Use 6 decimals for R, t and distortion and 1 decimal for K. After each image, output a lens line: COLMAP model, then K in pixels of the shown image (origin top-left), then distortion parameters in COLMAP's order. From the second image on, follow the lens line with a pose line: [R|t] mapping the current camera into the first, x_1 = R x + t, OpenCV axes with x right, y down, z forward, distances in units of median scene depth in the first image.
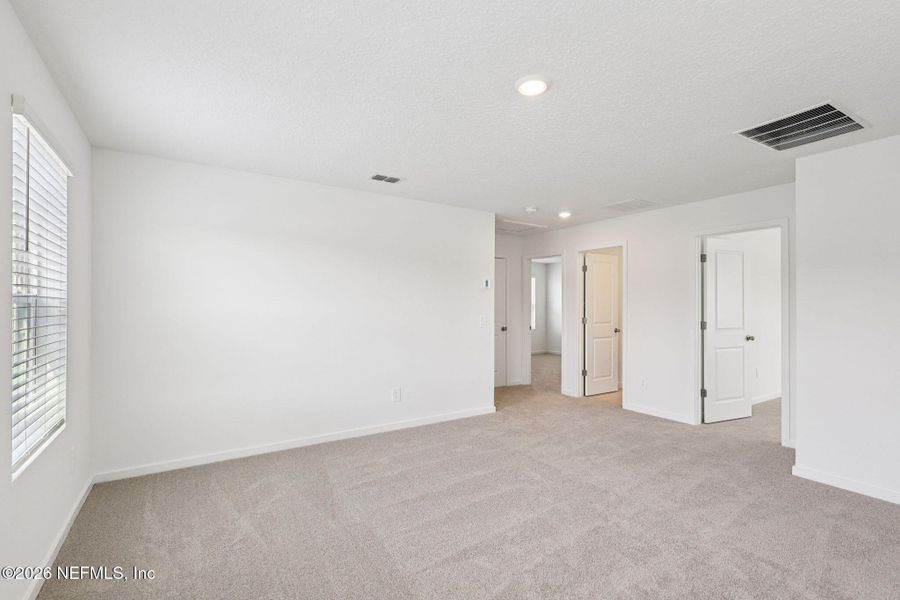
lens RADIAL K [[408.7, 0, 450.0], [0, 408.7, 300.0], [0, 0, 1]] dist [-0.001861, -0.000580]
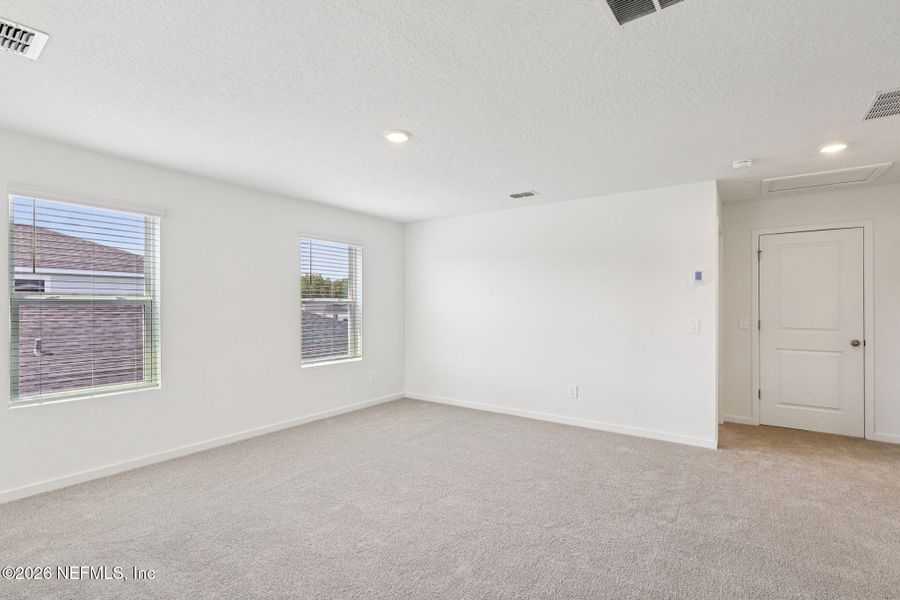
lens RADIAL K [[408.7, 0, 450.0], [0, 408.7, 300.0], [0, 0, 1]] dist [-0.001861, -0.000580]
pose [[0.376666, -0.006317, -0.926328, 0.612651], [0.015035, 0.999887, -0.000705, -0.003076], [0.926227, -0.013662, 0.376718, 0.280503]]
